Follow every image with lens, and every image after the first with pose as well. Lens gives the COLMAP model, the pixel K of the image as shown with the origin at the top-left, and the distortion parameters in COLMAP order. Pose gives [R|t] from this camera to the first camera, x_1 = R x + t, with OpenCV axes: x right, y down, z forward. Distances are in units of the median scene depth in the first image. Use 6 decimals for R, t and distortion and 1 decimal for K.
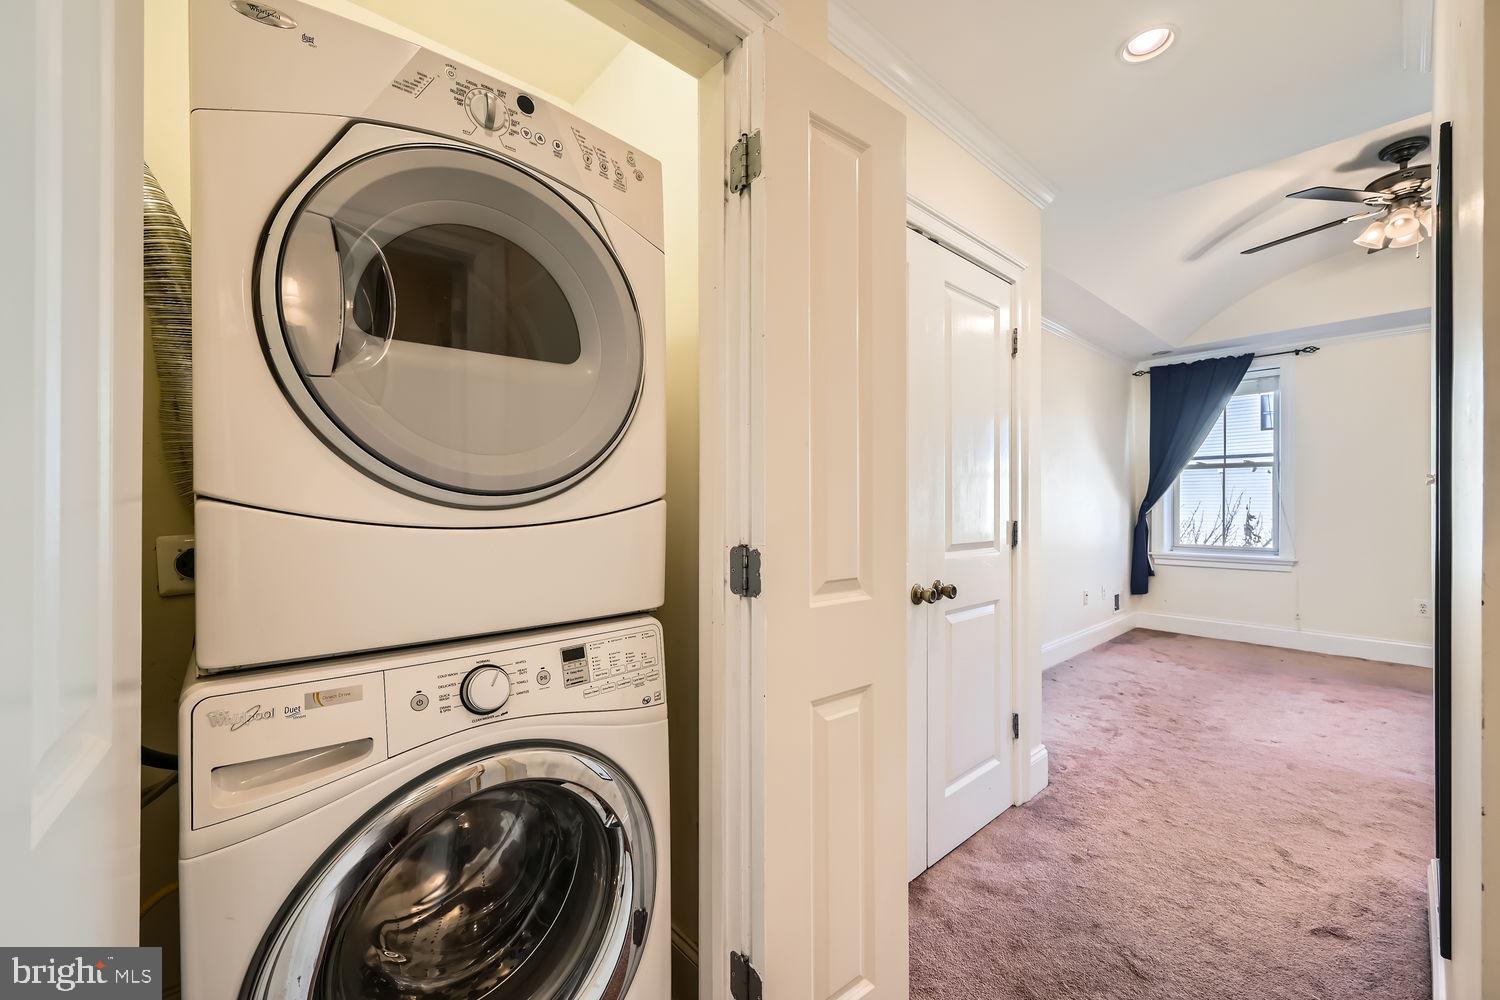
lens RADIAL K [[597.6, 0, 756.6], [0, 597.6, 501.7], [0, 0, 1]] dist [0.000826, 0.000215]
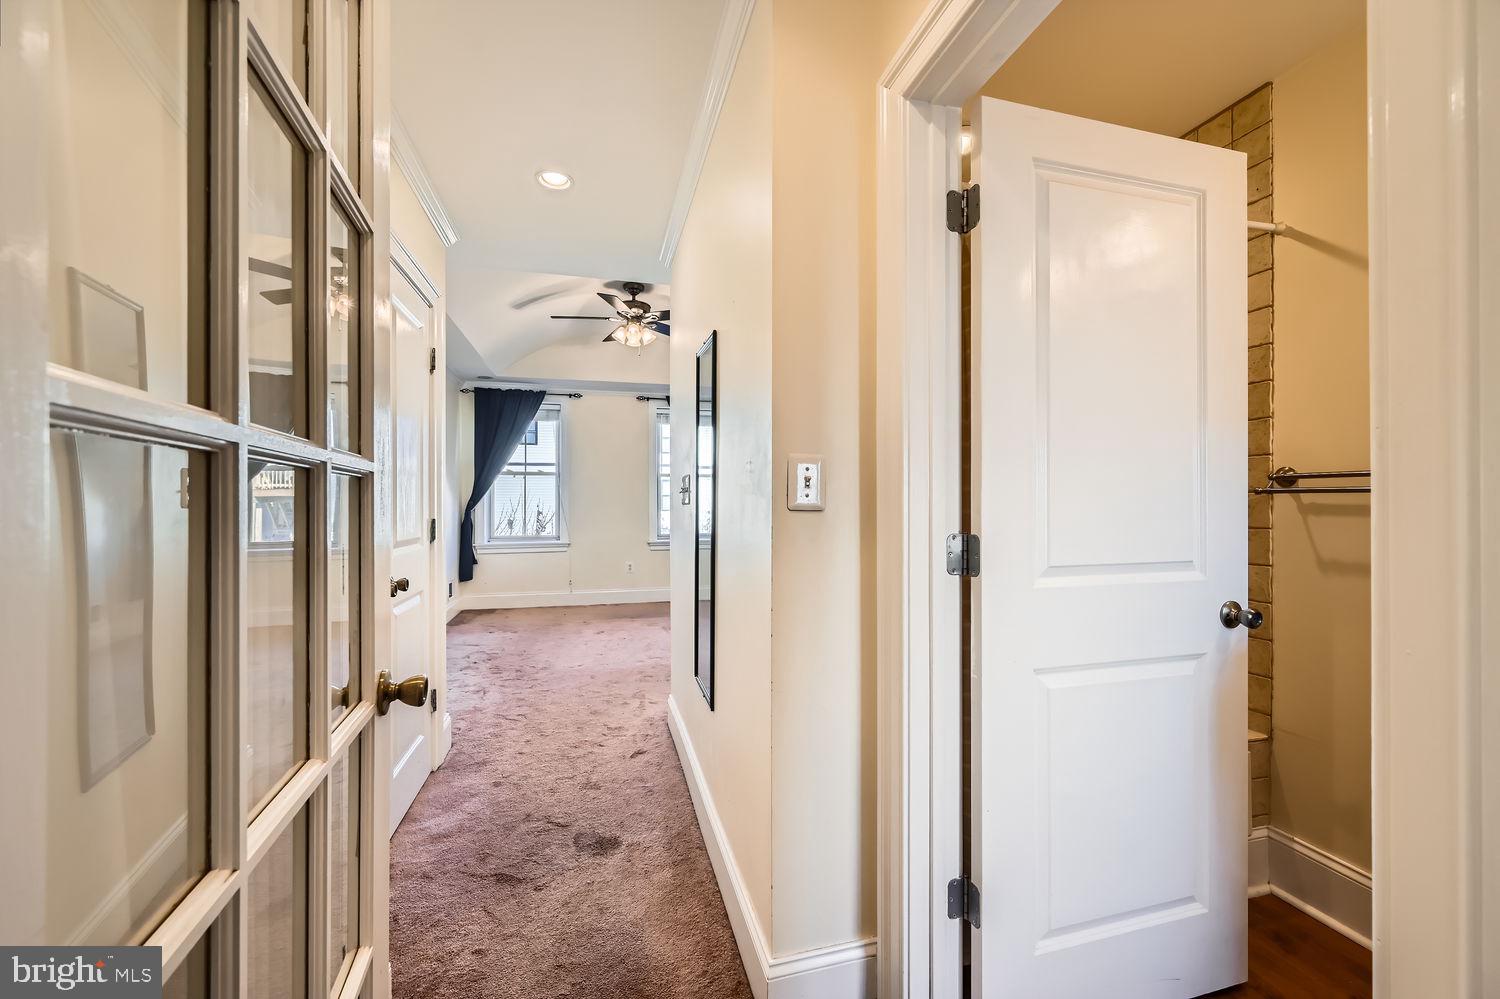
lens RADIAL K [[617.5, 0, 748.7], [0, 617.5, 496.7], [0, 0, 1]] dist [-0.000112, 0.000022]
pose [[0.449213, 0.005105, 0.893410, -0.254169], [0.001240, 0.999979, -0.006337, -0.000804], [-0.893424, 0.003955, 0.449198, -0.041249]]
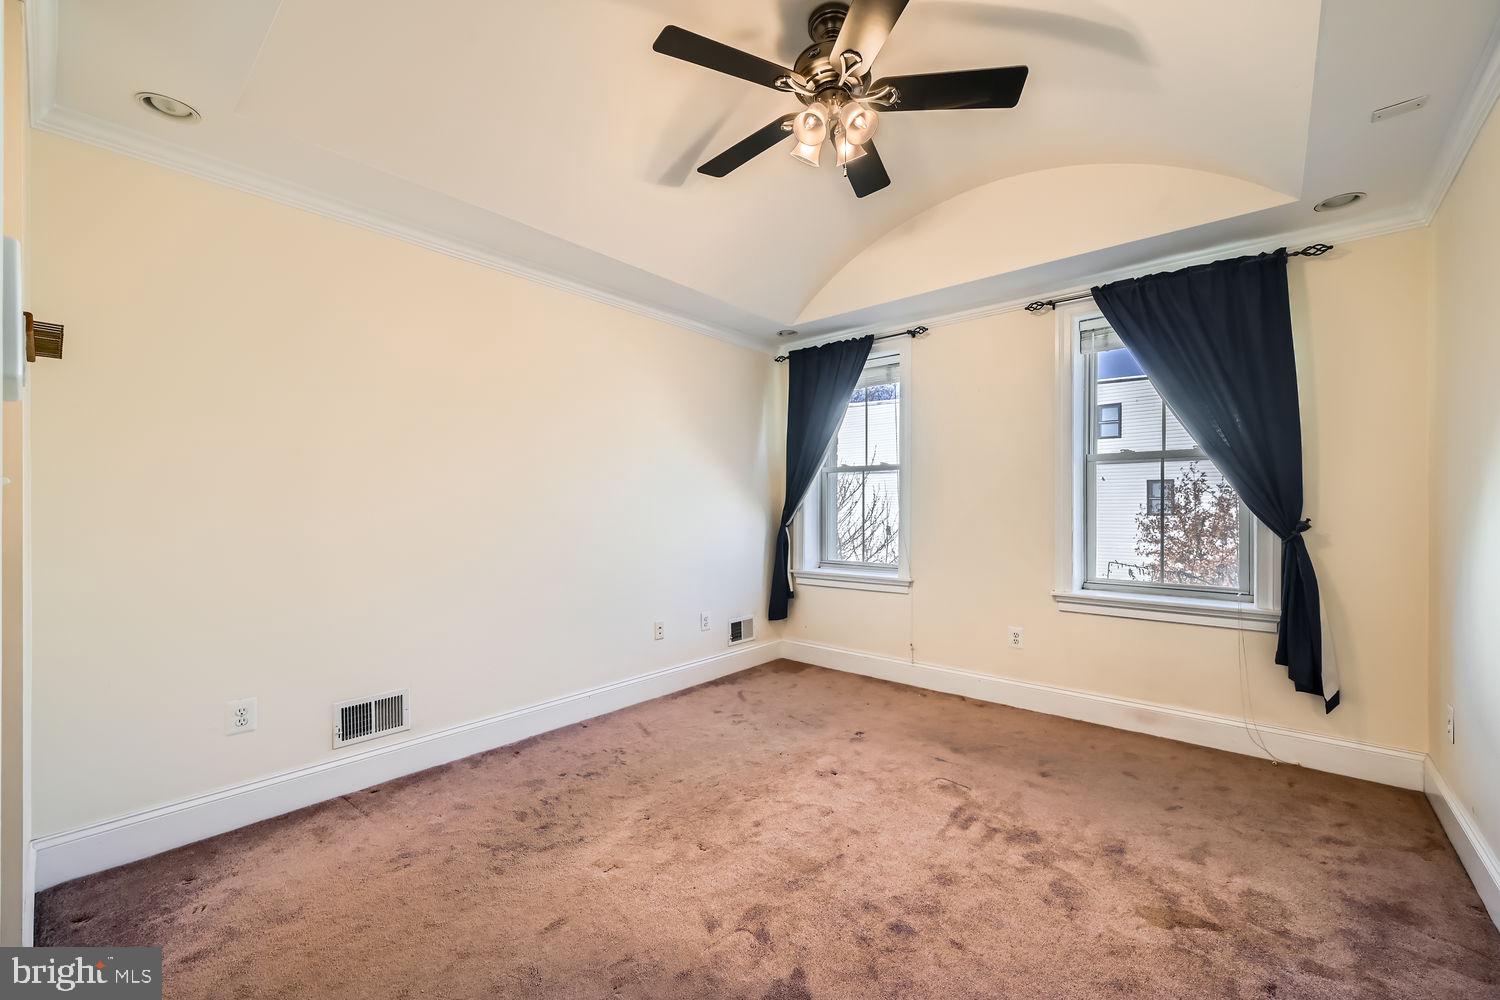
lens RADIAL K [[597.6, 0, 756.6], [0, 597.6, 501.7], [0, 0, 1]] dist [0.000826, 0.000215]
pose [[0.993375, -0.000747, 0.114911, 0.700109], [0.001745, 0.999962, -0.008580, -0.006566], [-0.114900, 0.008723, 0.993339, 0.223552]]
